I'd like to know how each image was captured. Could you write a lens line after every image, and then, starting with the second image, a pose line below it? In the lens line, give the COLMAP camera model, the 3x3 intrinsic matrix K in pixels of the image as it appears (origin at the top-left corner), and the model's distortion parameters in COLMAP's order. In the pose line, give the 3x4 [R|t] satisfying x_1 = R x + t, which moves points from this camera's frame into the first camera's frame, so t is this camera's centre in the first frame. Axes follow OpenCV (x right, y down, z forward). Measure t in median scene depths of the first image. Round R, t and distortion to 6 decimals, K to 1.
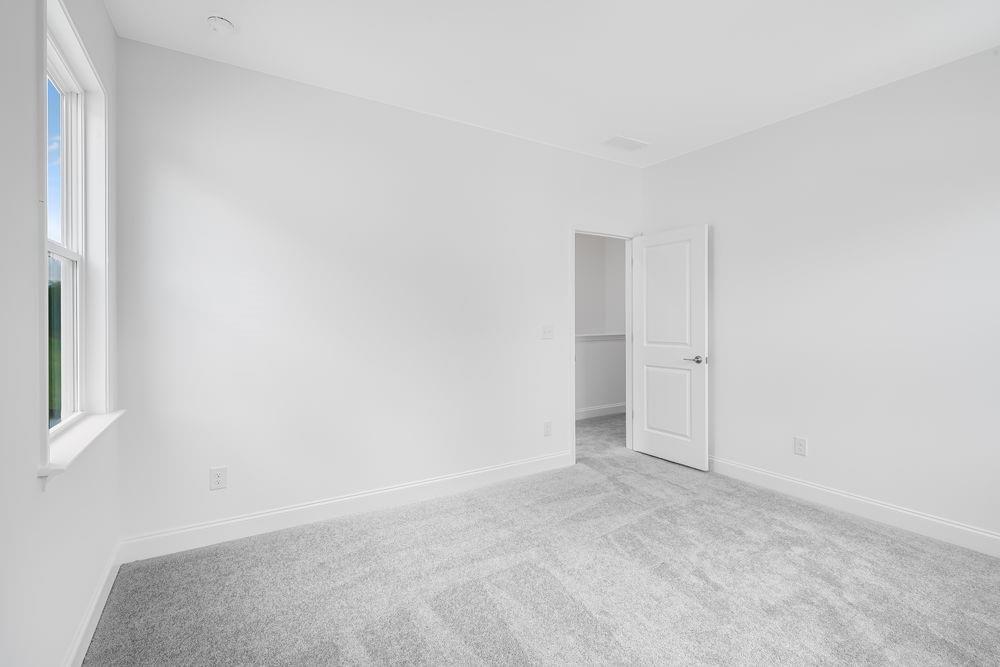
lens RADIAL K [[458.6, 0, 501.5], [0, 458.6, 324.5], [0, 0, 1]] dist [-0.000126, -0.000312]
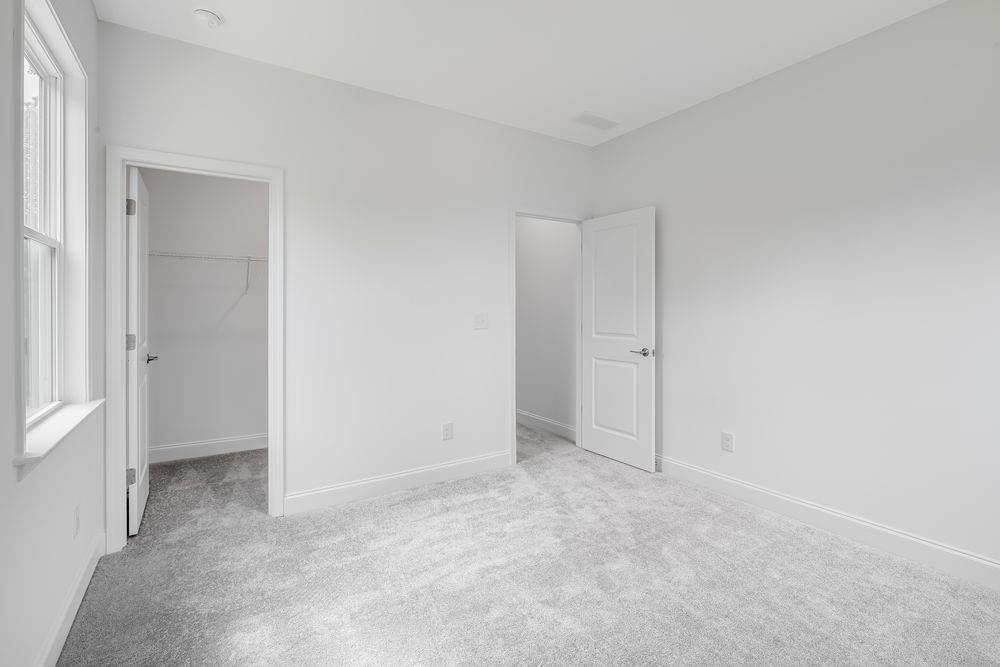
lens RADIAL K [[463.6, 0, 498.1], [0, 463.6, 316.3], [0, 0, 1]] dist [-0.014607, 0.000159]
pose [[0.999846, 0.003523, 0.017203, 0.103483], [-0.003613, 0.999980, 0.005219, 0.000236], [-0.017185, -0.005281, 0.999838, 0.061429]]
